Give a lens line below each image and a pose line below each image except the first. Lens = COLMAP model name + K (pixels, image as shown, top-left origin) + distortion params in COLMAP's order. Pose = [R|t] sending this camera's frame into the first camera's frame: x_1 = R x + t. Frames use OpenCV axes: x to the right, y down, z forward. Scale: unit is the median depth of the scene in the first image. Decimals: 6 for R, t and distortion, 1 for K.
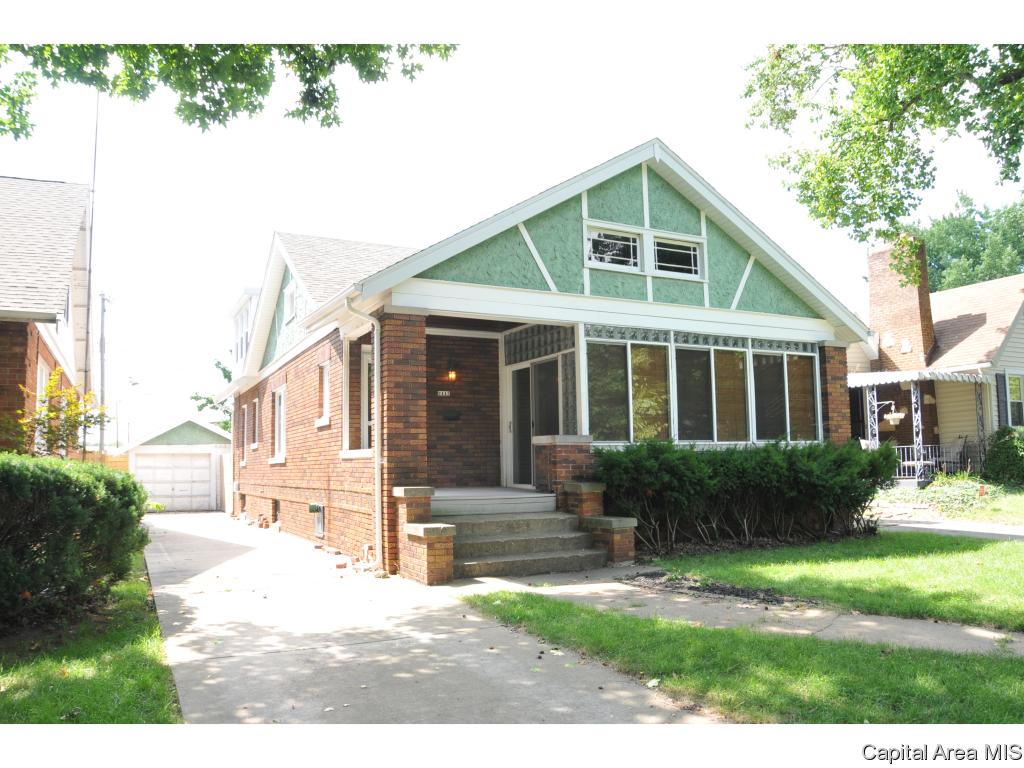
lens RADIAL K [[811.0, 0, 511.3], [0, 811.0, 384.5], [0, 0, 1]] dist [-0.142098, 0.094861]
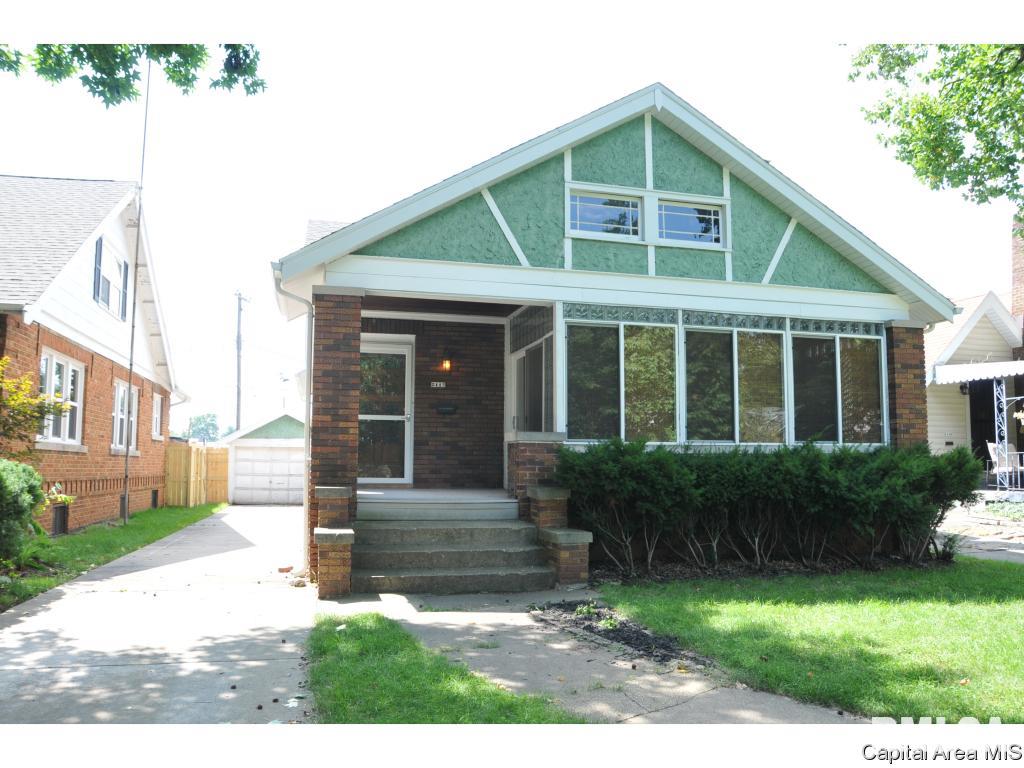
lens RADIAL K [[811.0, 0, 512.2], [0, 811.0, 388.1], [0, 0, 1]] dist [-0.142098, 0.094861]
pose [[0.974250, 0.000683, -0.225469, 0.220163], [0.001013, 0.999972, 0.007403, 0.008675], [0.225468, -0.007441, 0.974222, 0.143006]]
